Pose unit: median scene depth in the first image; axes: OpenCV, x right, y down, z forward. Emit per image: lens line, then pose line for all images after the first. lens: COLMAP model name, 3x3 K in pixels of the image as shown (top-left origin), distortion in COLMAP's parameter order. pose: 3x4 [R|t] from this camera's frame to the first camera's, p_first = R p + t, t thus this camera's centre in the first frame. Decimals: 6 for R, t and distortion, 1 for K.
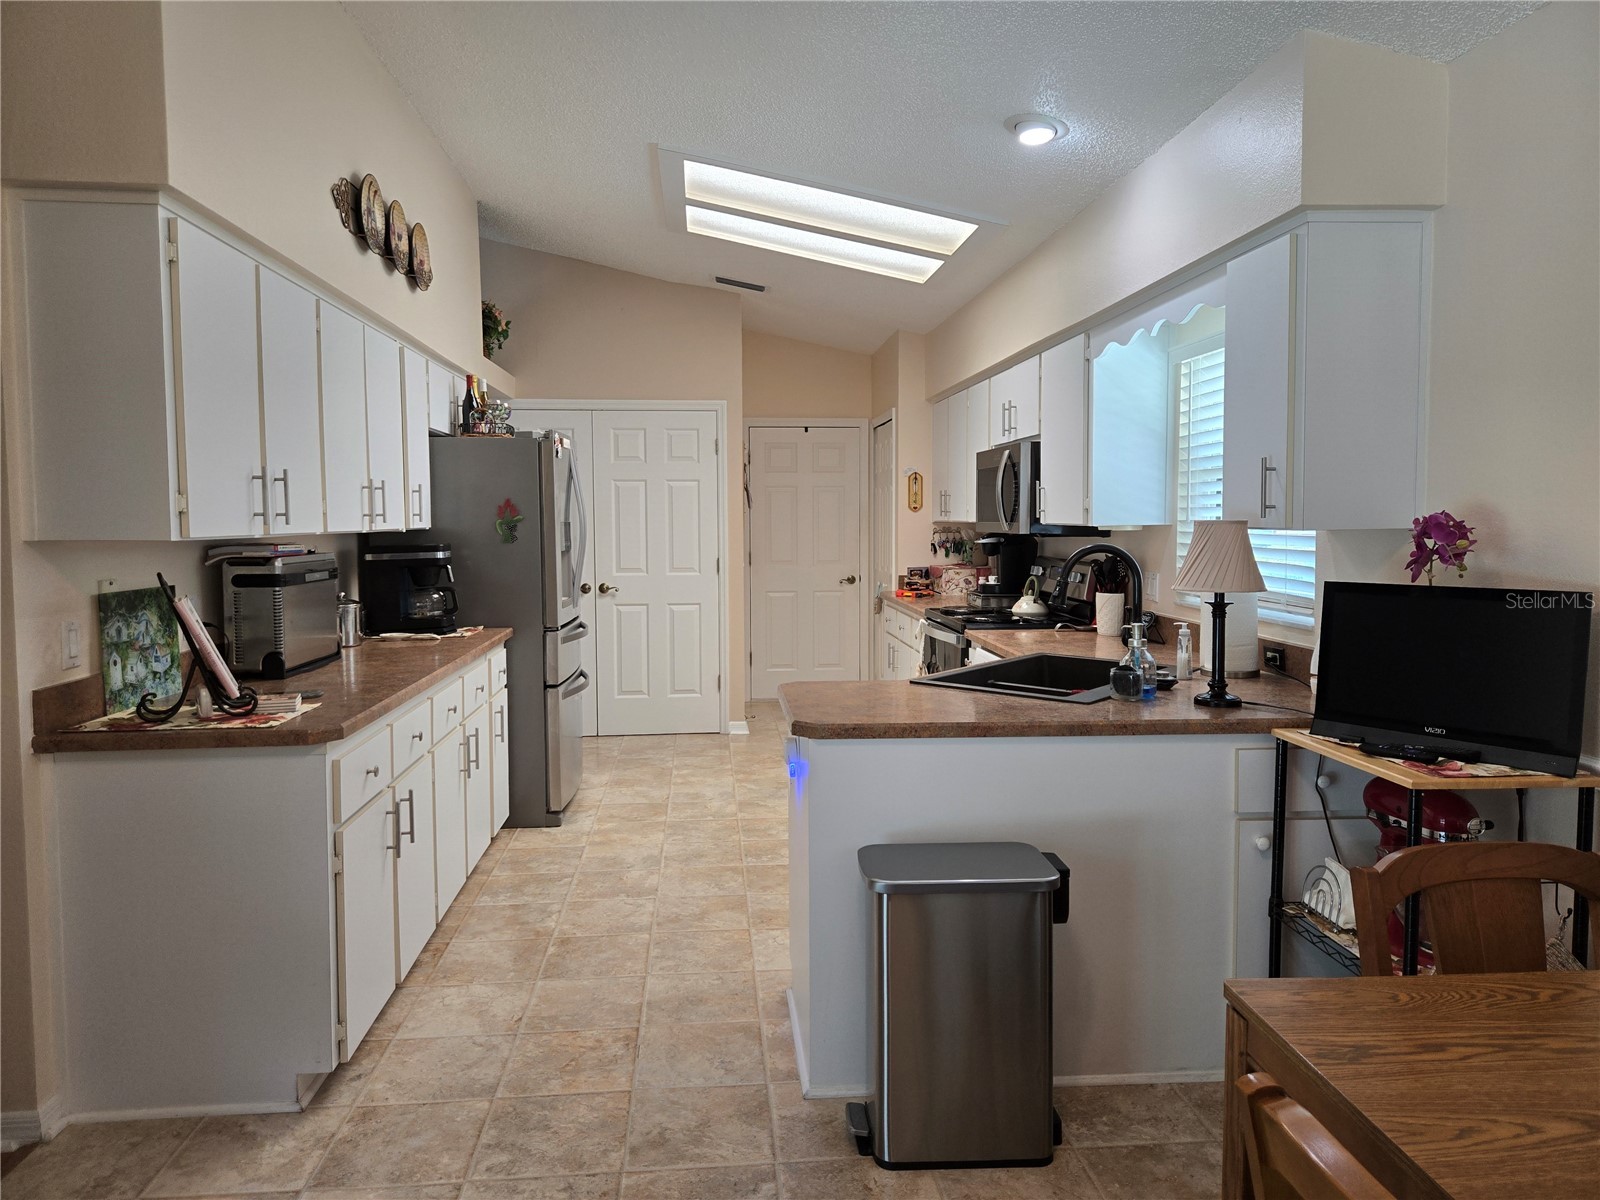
lens RADIAL K [[1069.4, 0, 796.4], [0, 1069.4, 591.5], [0, 0, 1]] dist [0.067853, -0.059570]
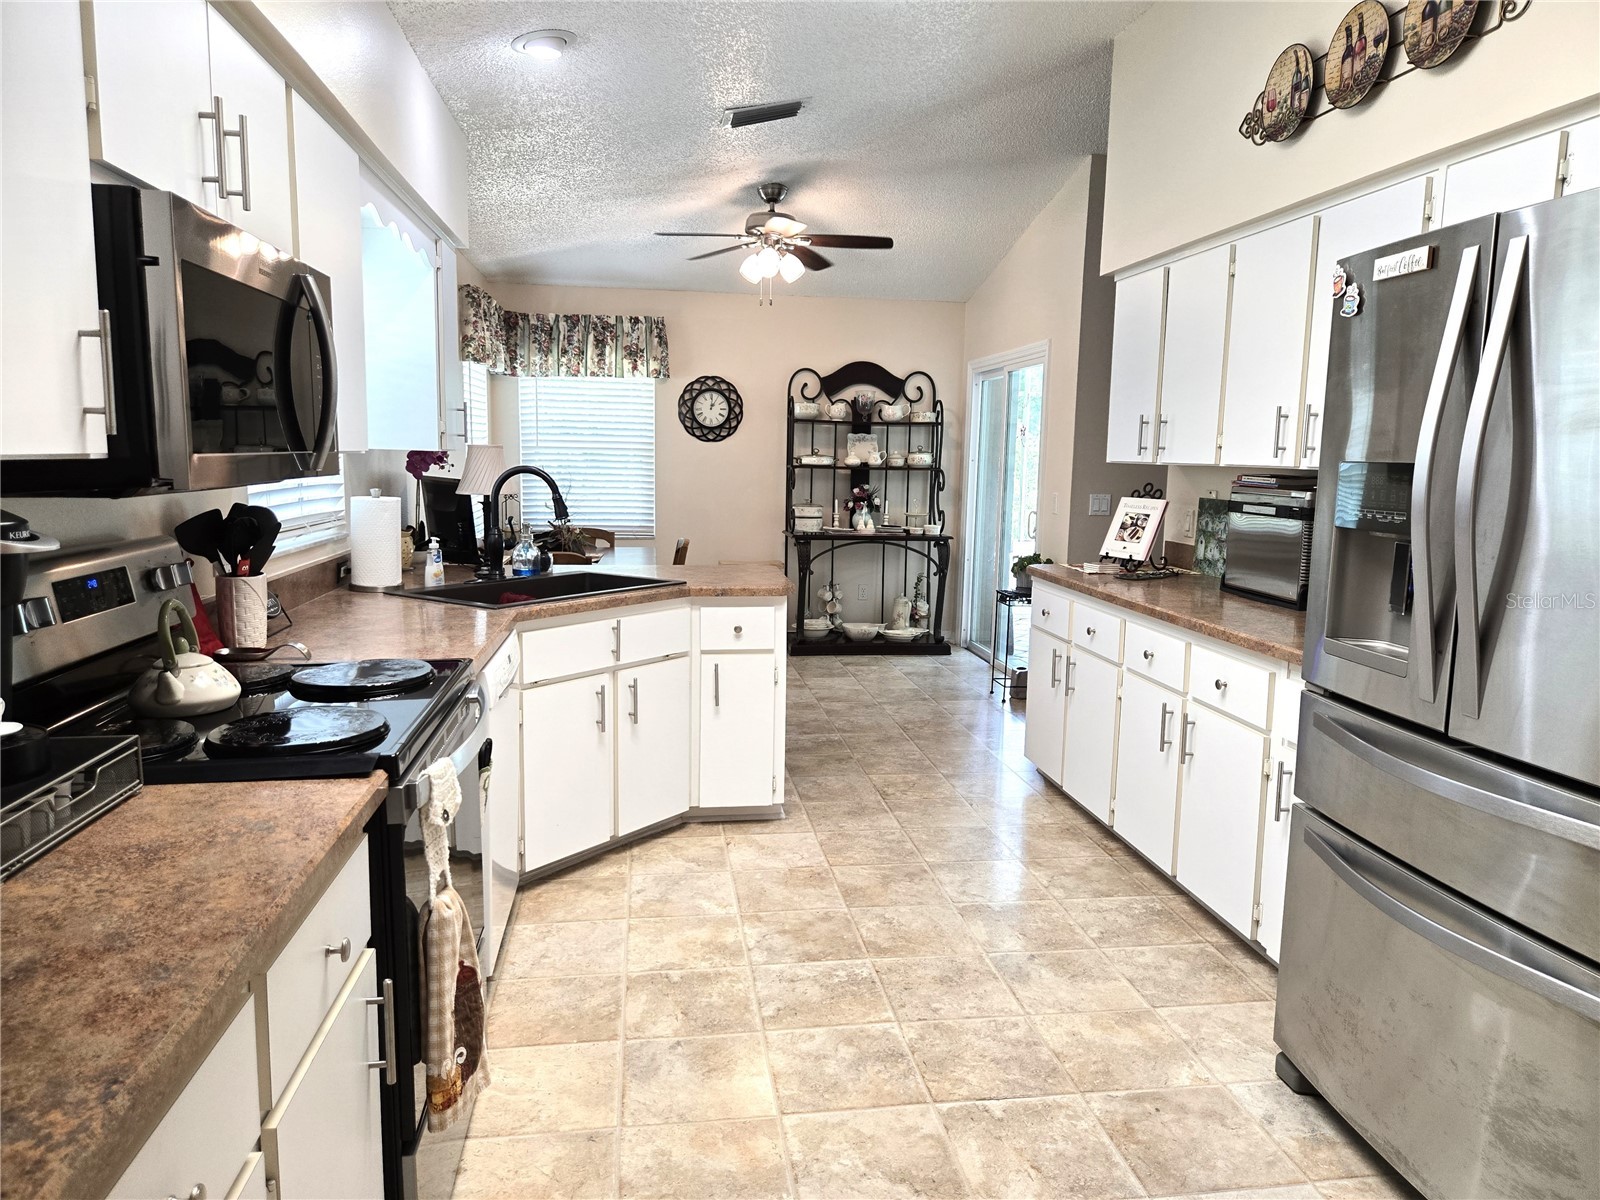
lens RADIAL K [[1069.4, 0, 800.0], [0, 1069.4, 602.8], [0, 0, 1]] dist [0.067853, -0.059570]
pose [[-0.998426, -0.004626, -0.055895, 0.042649], [-0.016339, 0.977360, 0.210953, -0.139128], [0.053654, 0.211535, -0.975897, 2.044701]]
